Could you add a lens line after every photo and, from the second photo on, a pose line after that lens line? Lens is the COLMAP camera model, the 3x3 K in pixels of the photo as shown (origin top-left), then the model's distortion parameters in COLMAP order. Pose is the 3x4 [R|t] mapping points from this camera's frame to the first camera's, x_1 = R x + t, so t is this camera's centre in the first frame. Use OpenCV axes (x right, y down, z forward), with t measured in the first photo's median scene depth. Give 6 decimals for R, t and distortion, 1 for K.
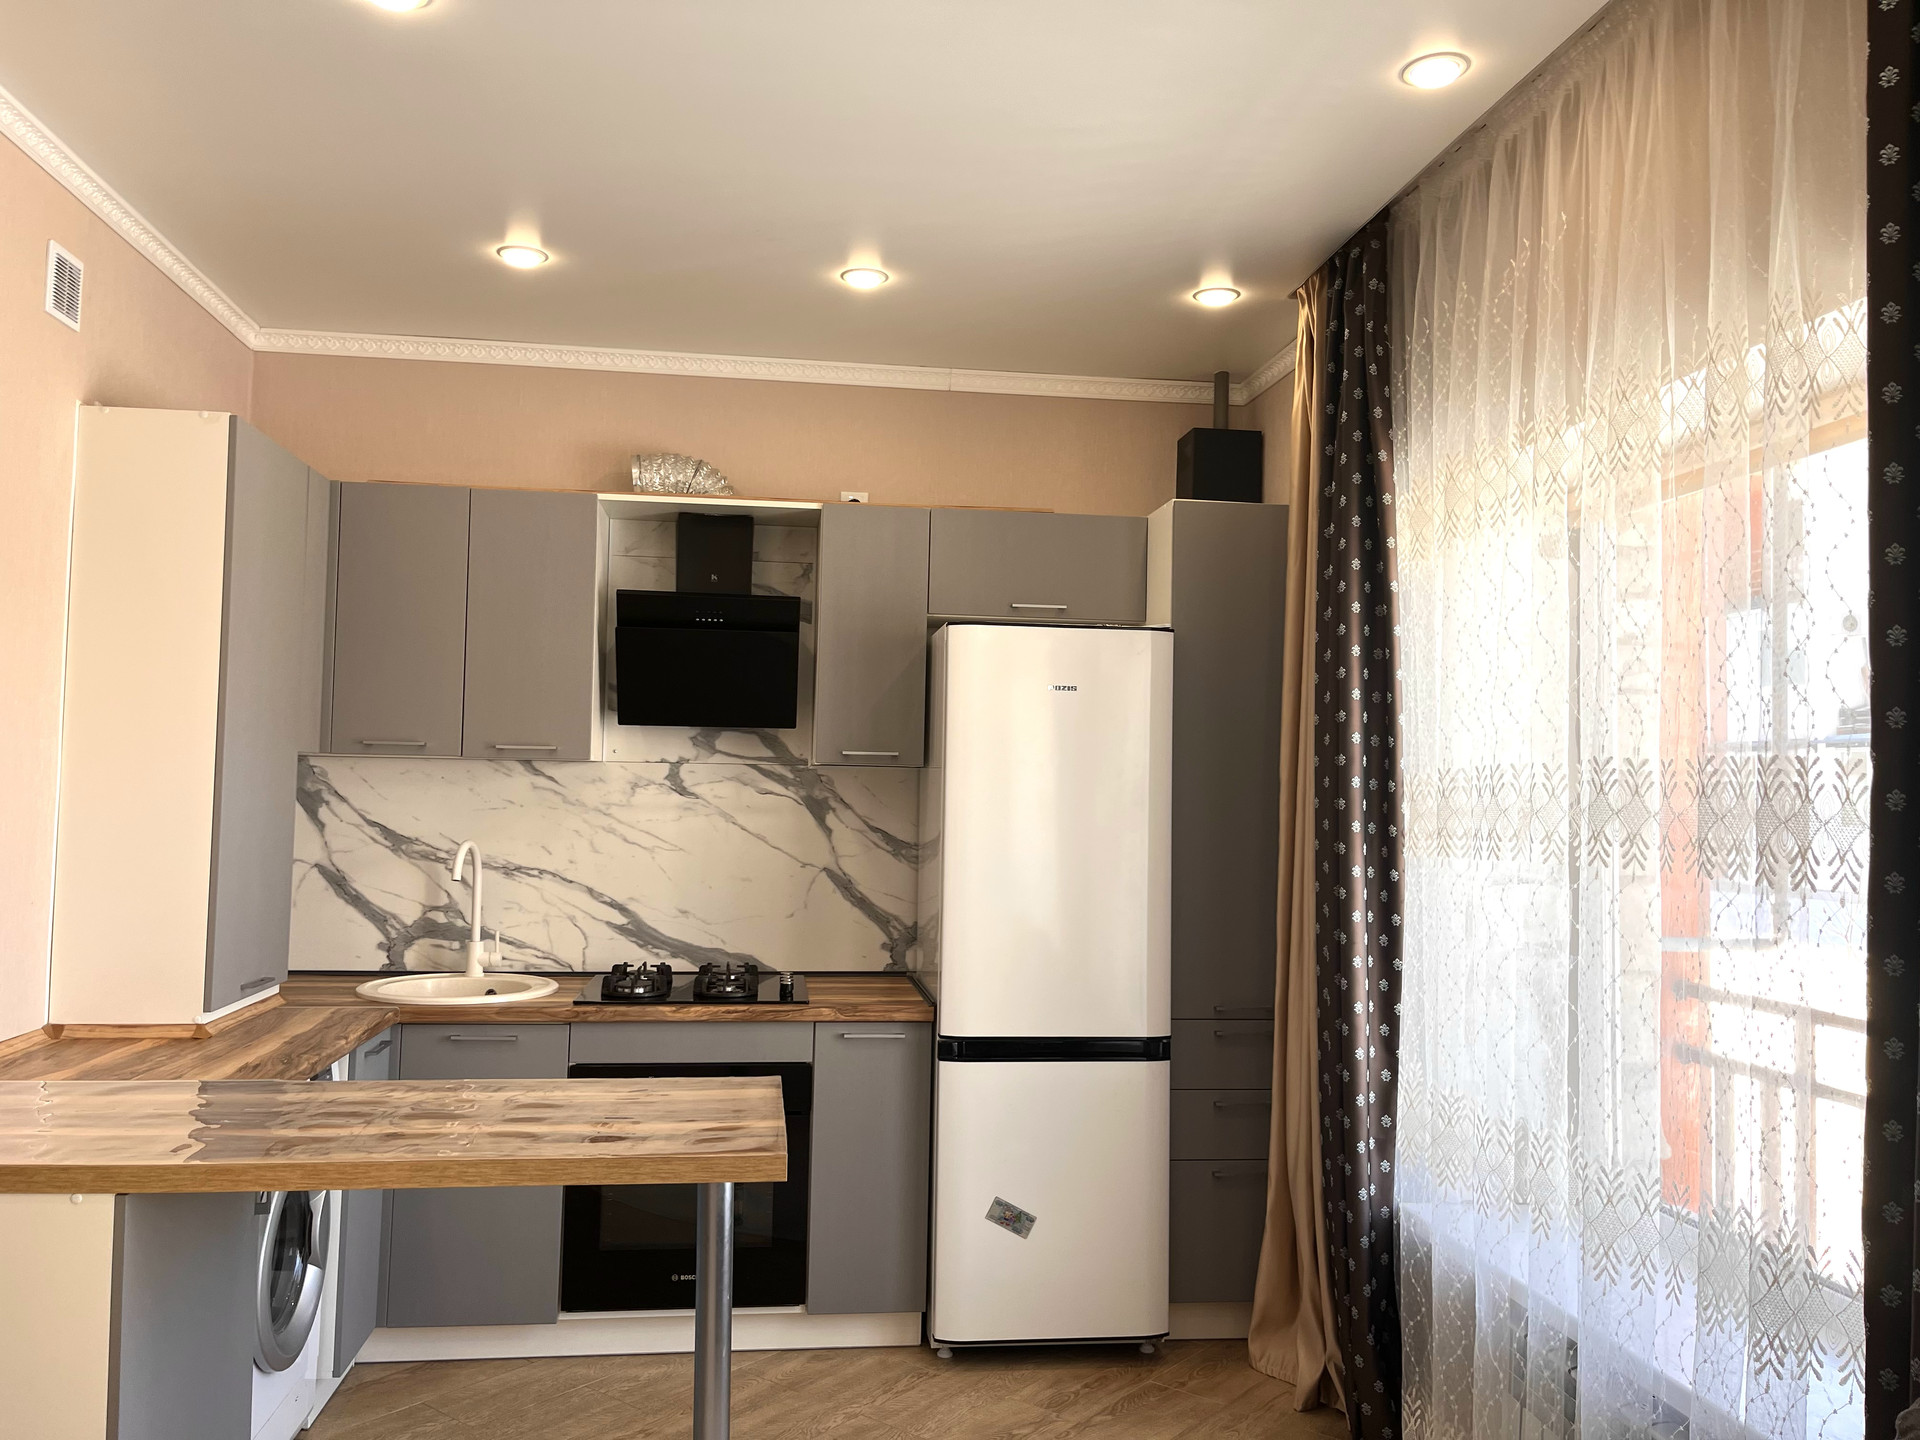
lens RADIAL K [[1455.0, 0, 943.3], [0, 1455.0, 708.2], [0, 0, 1]] dist [0.053113, -0.065296]
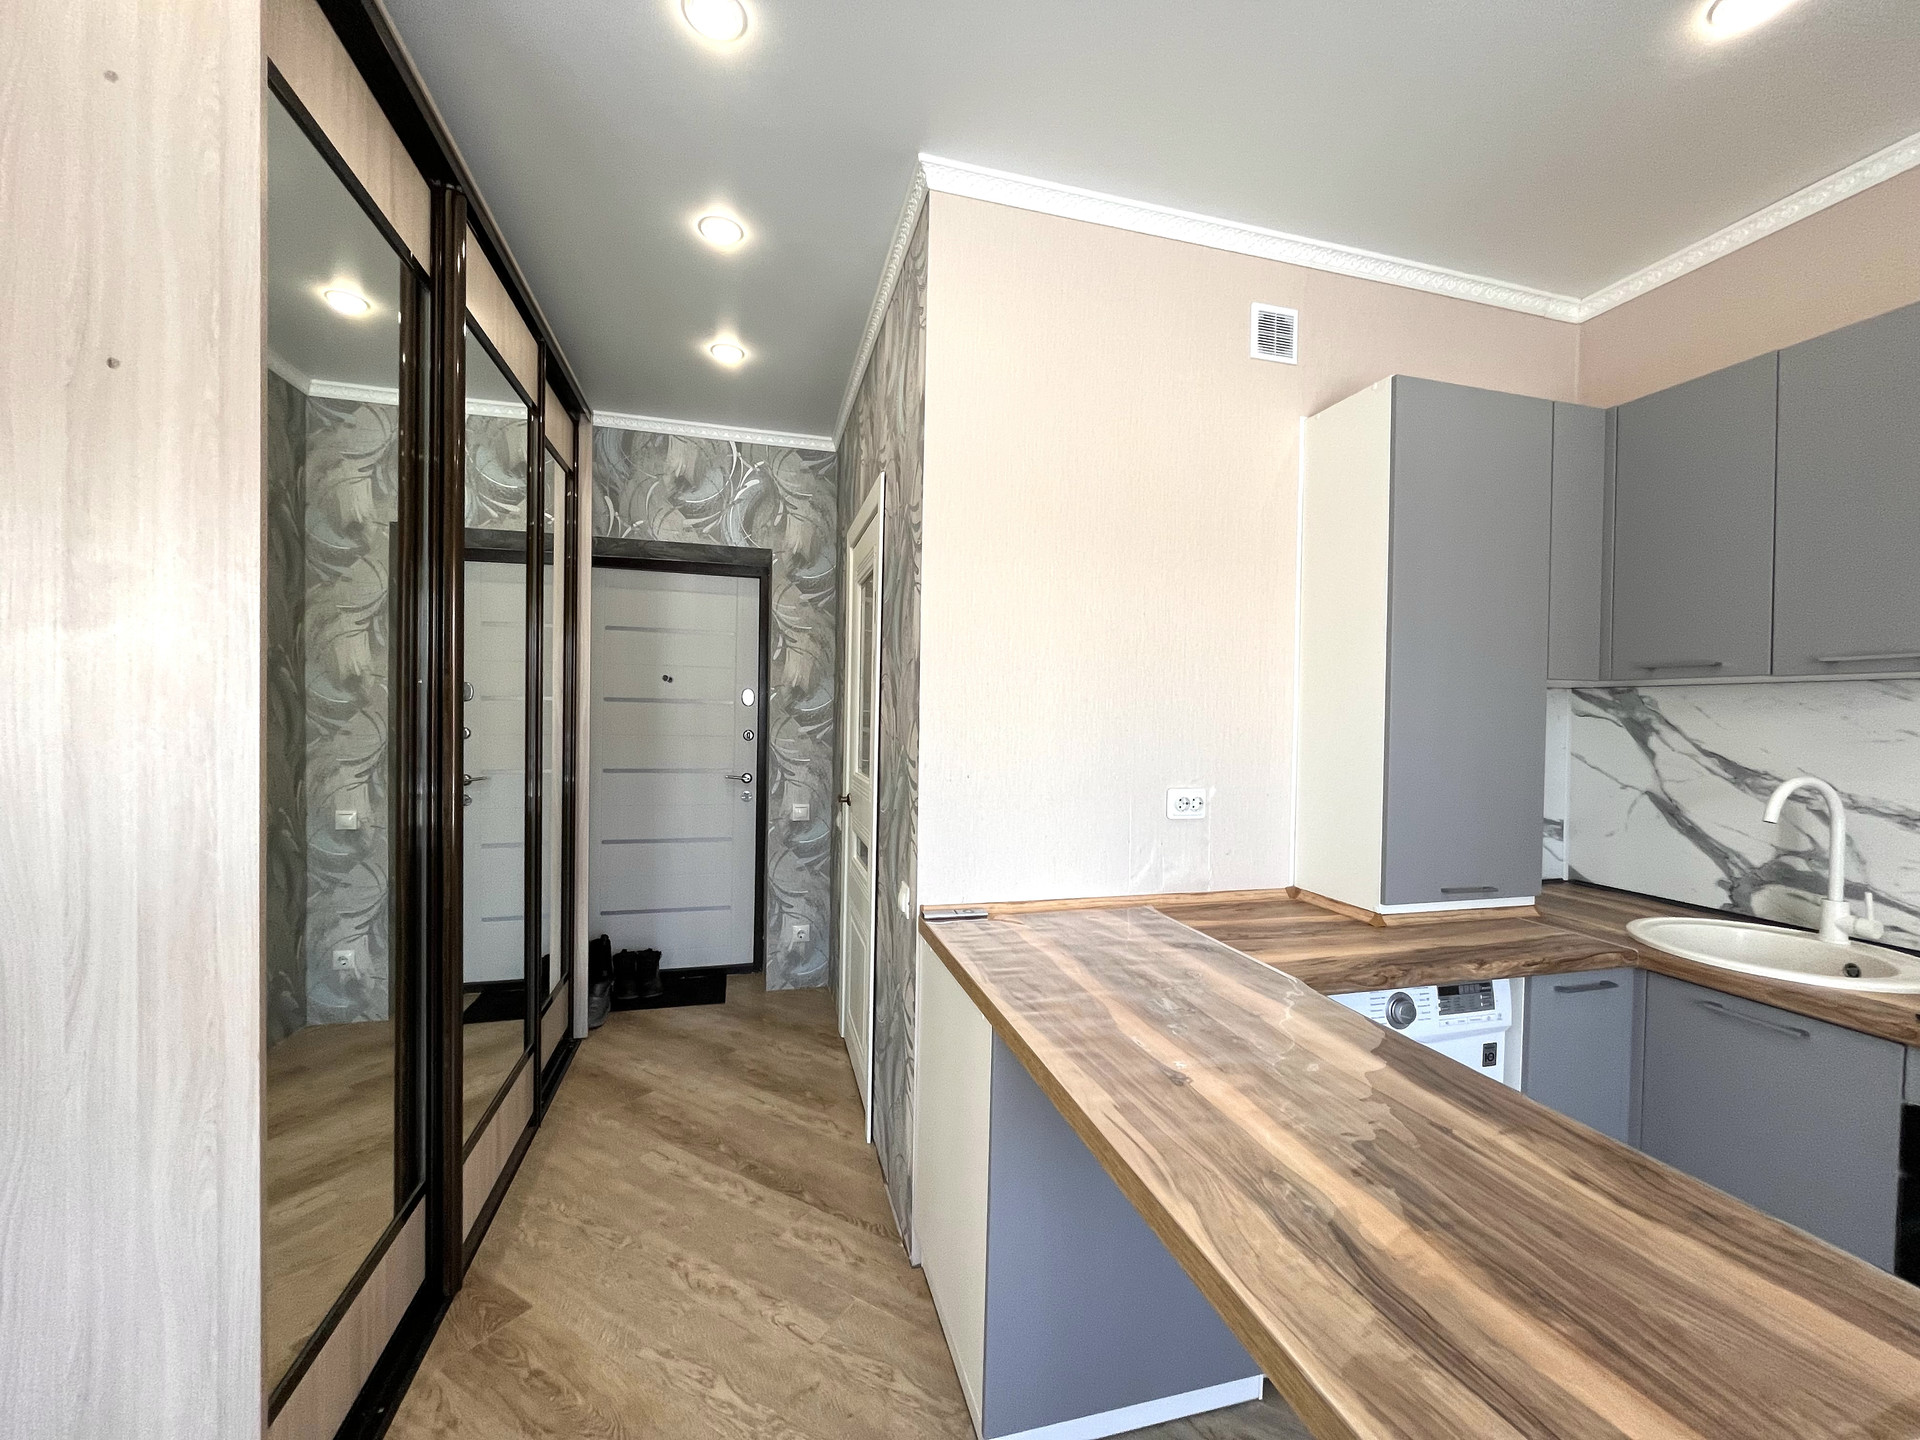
lens RADIAL K [[771.2, 0, 961.9], [0, 771.2, 726.8], [0, 0, 1]] dist [-0.004015, 0.000336]
pose [[0.147443, -0.002487, -0.989067, 0.035484], [0.039689, 0.999206, 0.003405, 0.041091], [0.988274, -0.039757, 0.147425, 0.457563]]
